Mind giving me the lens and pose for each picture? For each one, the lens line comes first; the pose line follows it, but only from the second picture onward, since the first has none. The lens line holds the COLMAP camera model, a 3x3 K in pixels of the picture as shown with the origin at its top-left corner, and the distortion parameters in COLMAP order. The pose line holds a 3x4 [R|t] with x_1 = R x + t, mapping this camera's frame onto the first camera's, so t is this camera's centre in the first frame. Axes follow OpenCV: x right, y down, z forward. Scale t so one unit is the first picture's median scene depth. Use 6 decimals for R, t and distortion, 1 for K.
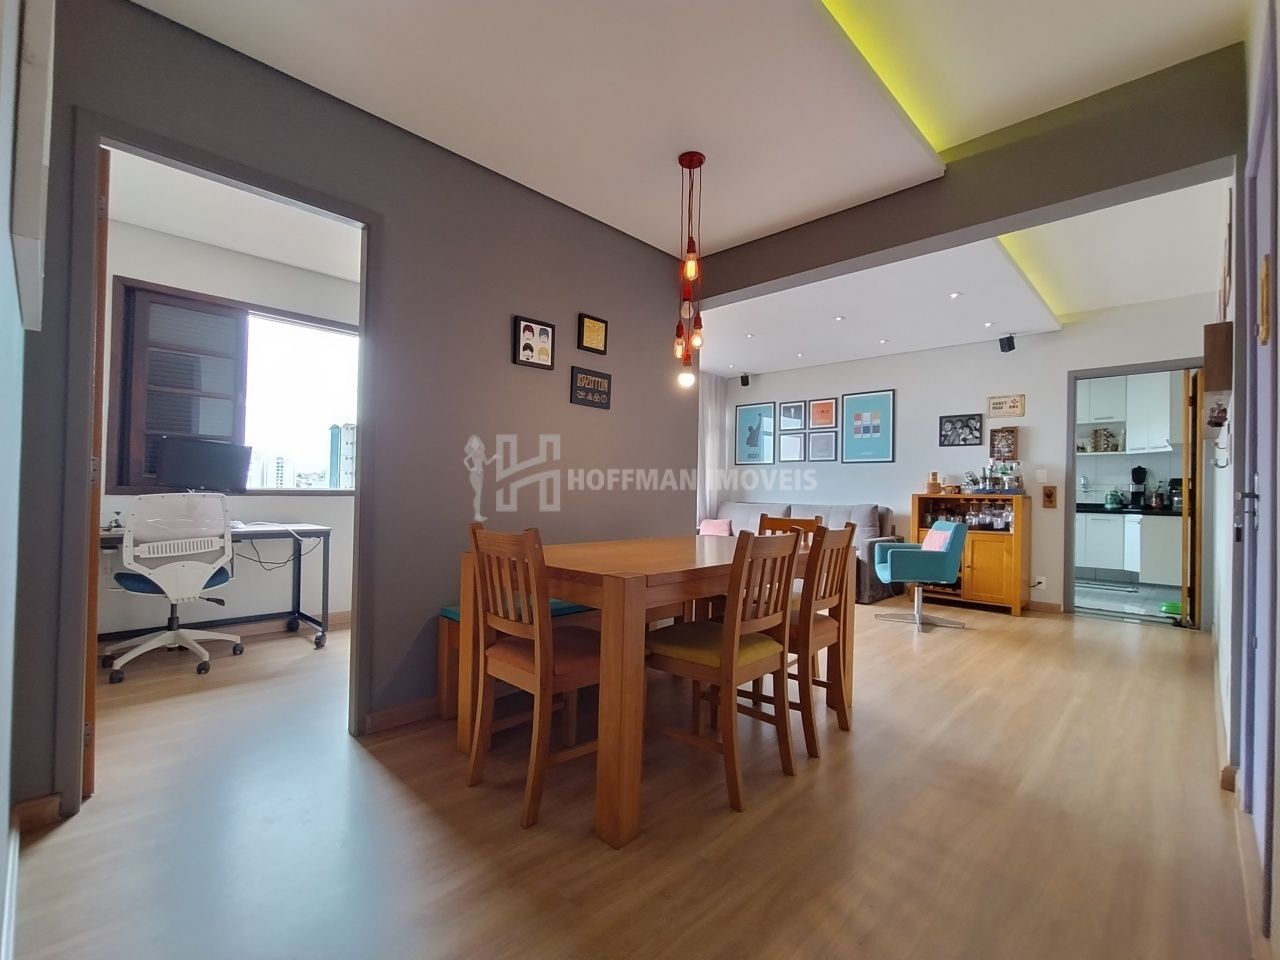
lens RADIAL K [[582.8, 0, 645.5], [0, 582.8, 482.1], [0, 0, 1]] dist [0.001709, -0.000052]
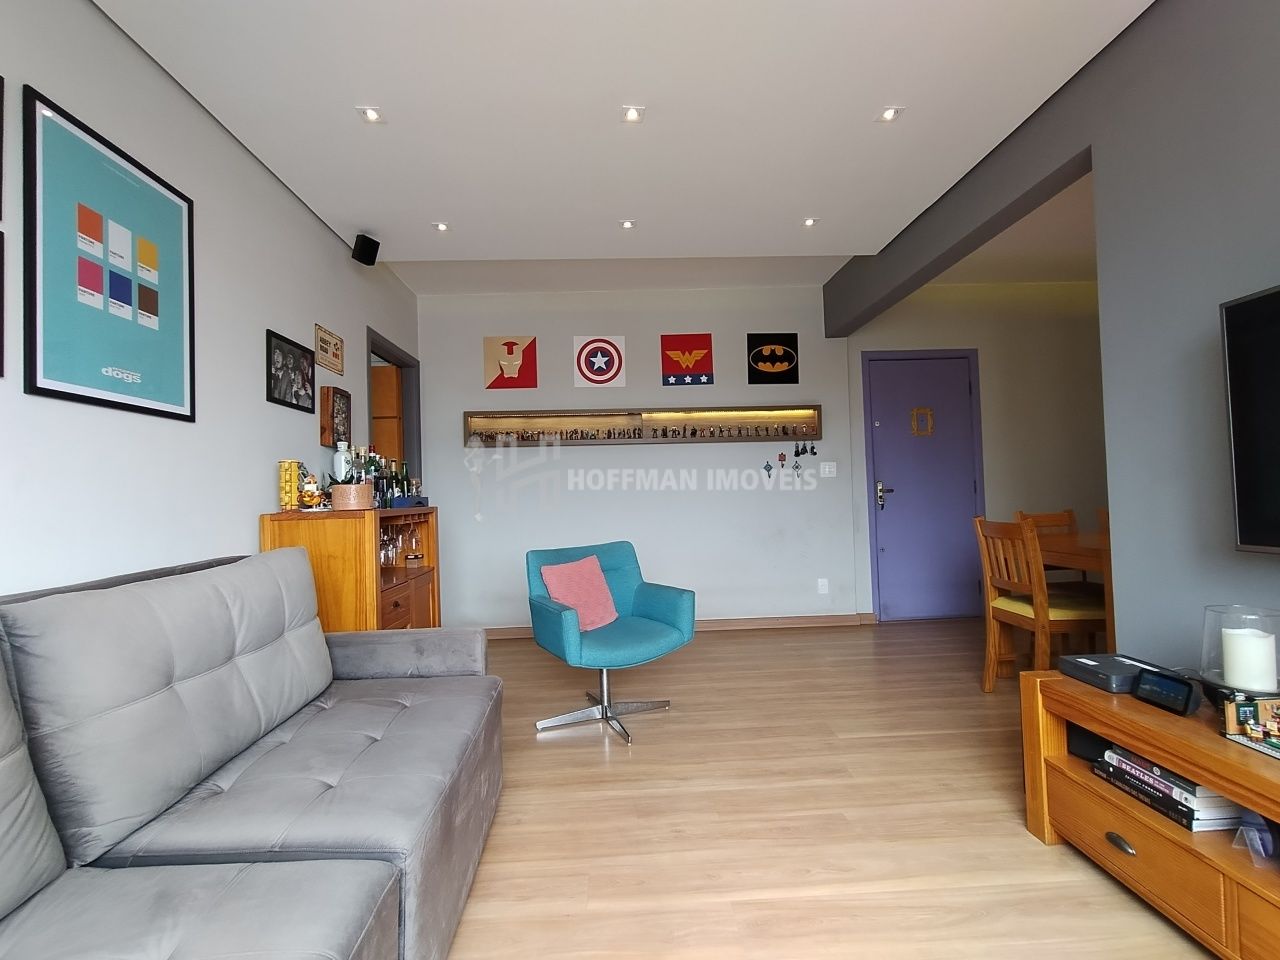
lens RADIAL K [[590.1, 0, 637.6], [0, 590.1, 481.9], [0, 0, 1]] dist [-0.002764, 0.000302]
pose [[-0.724654, 0.018210, 0.688872, 0.016993], [0.003154, 0.999728, -0.023110, 0.009230], [-0.689106, -0.014575, -0.724514, 1.158973]]
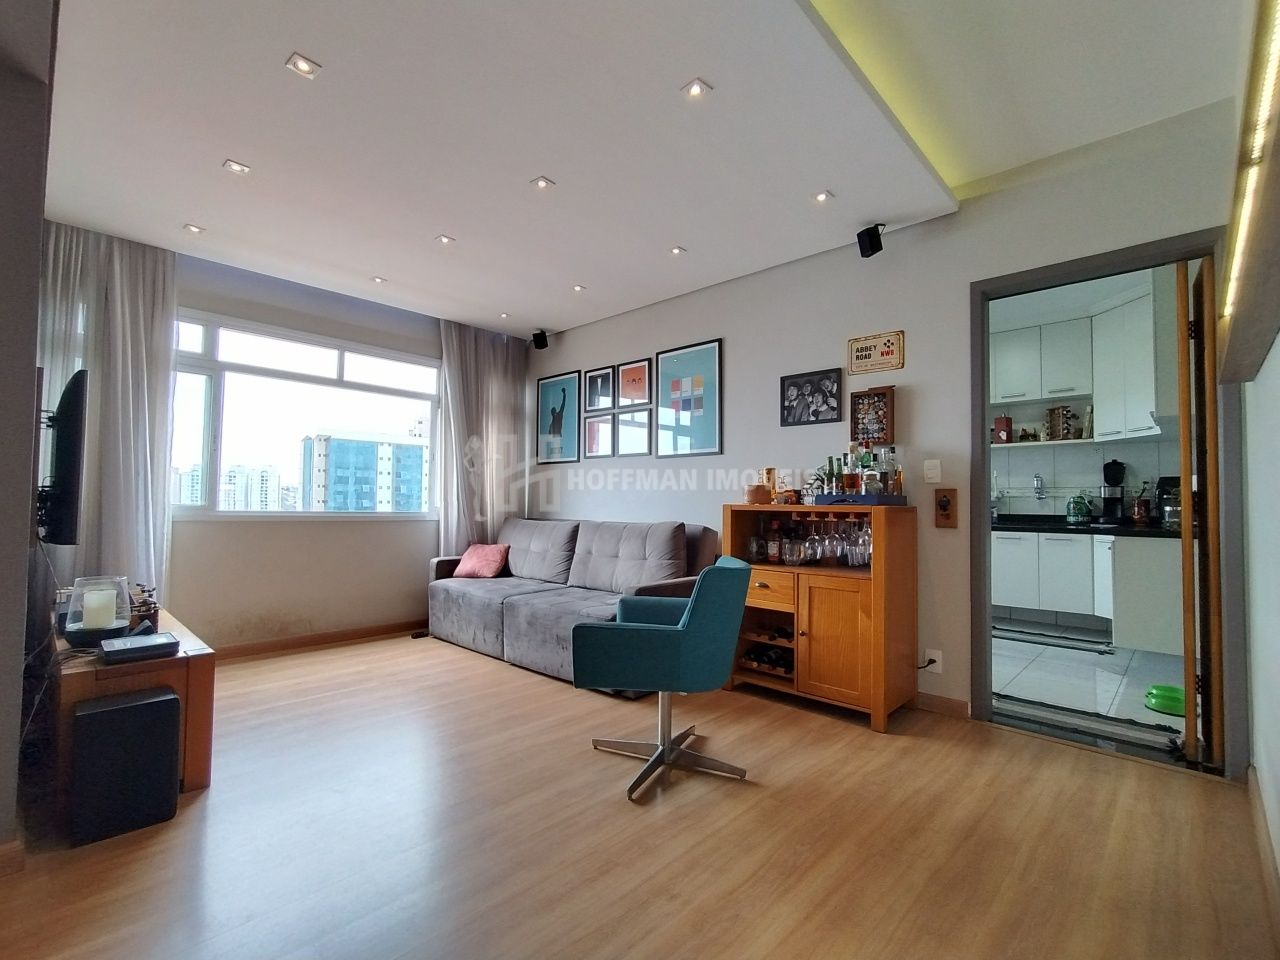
lens RADIAL K [[590.1, 0, 637.6], [0, 590.1, 481.9], [0, 0, 1]] dist [-0.002764, 0.000302]
pose [[0.999951, -0.009054, 0.004113, 0.361967], [0.009127, 0.999794, -0.018156, 0.007209], [-0.003948, 0.018193, 0.999827, 0.397542]]
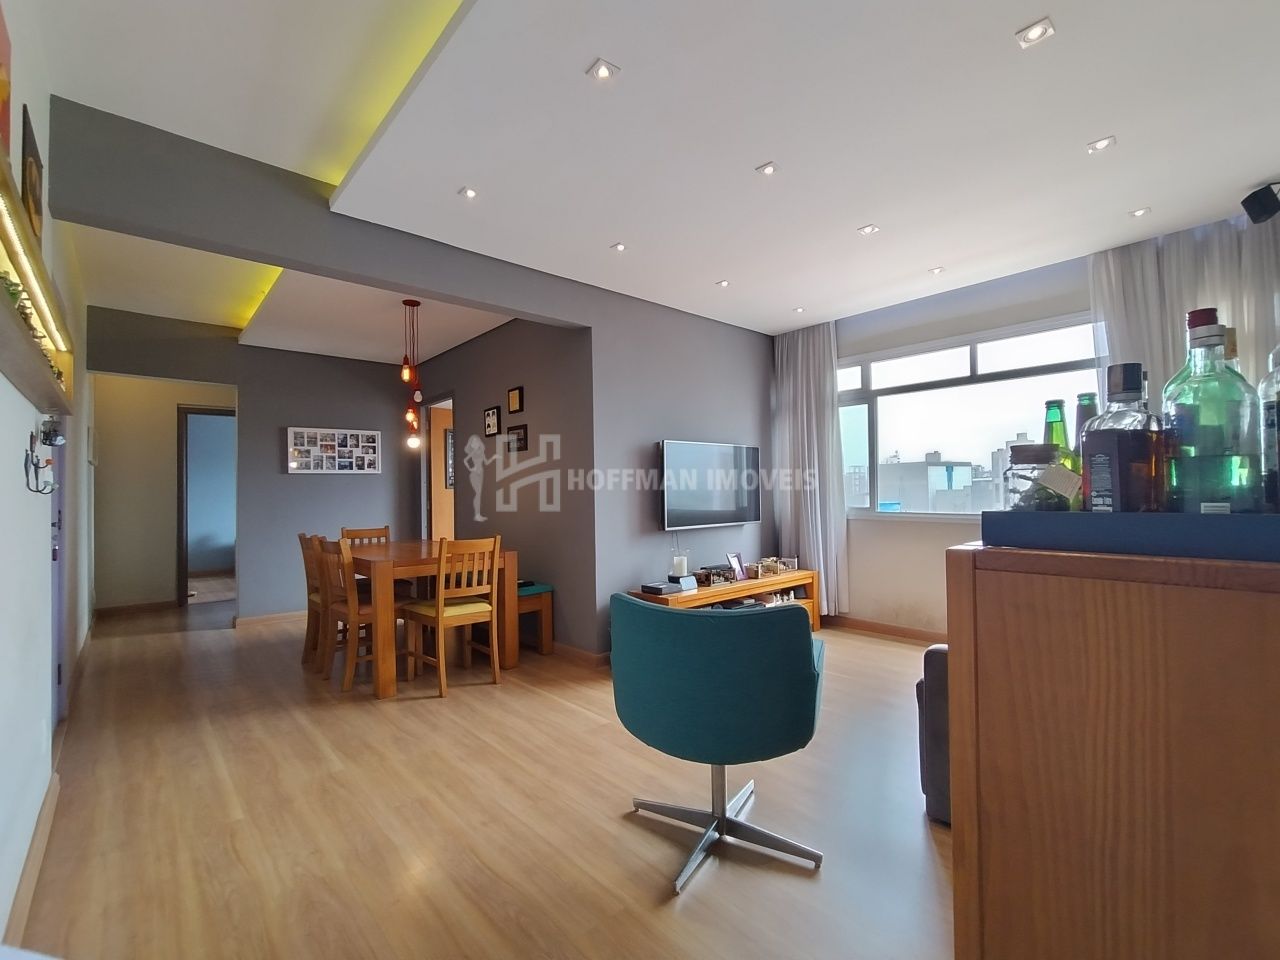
lens RADIAL K [[583.1, 0, 637.3], [0, 583.1, 482.4], [0, 0, 1]] dist [-0.000928, 0.000474]
pose [[-0.097600, -0.034493, -0.994628, 0.725129], [0.030070, 0.998841, -0.037590, 0.004479], [0.994771, -0.033578, -0.096450, 0.804433]]
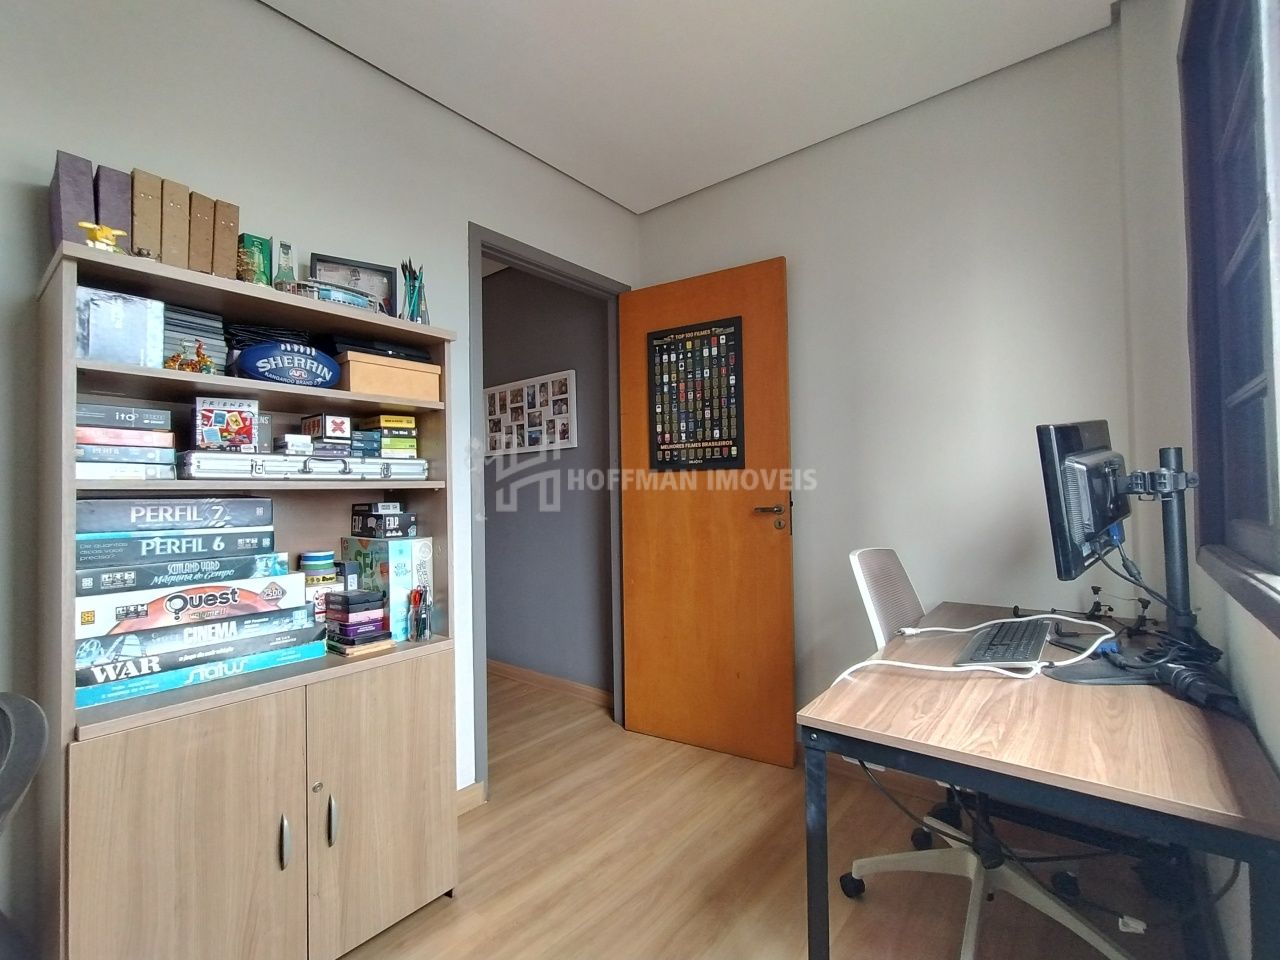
lens RADIAL K [[582.8, 0, 645.5], [0, 582.8, 482.1], [0, 0, 1]] dist [0.001709, -0.000052]
pose [[-0.996264, -0.003290, -0.086300, -0.296591], [0.000013, 0.999268, -0.038255, -0.009477], [0.086362, -0.038114, -0.995534, 0.813090]]
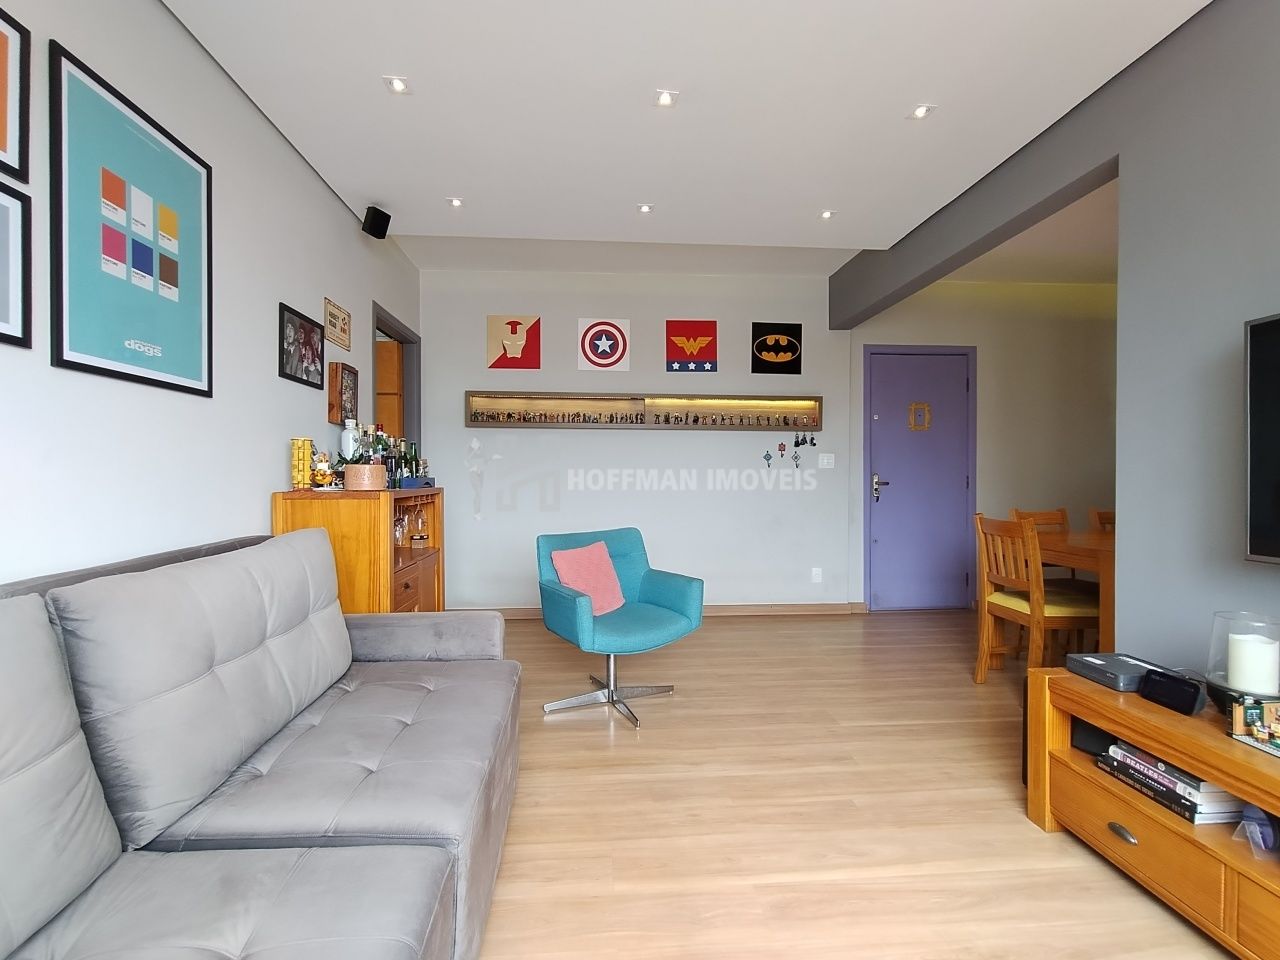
lens RADIAL K [[590.1, 0, 637.6], [0, 590.1, 481.9], [0, 0, 1]] dist [-0.002764, 0.000302]
pose [[-0.747000, -0.026761, 0.664286, 0.035982], [-0.027818, 0.999573, 0.008986, 0.003588], [-0.664242, -0.011766, -0.747425, 1.178697]]
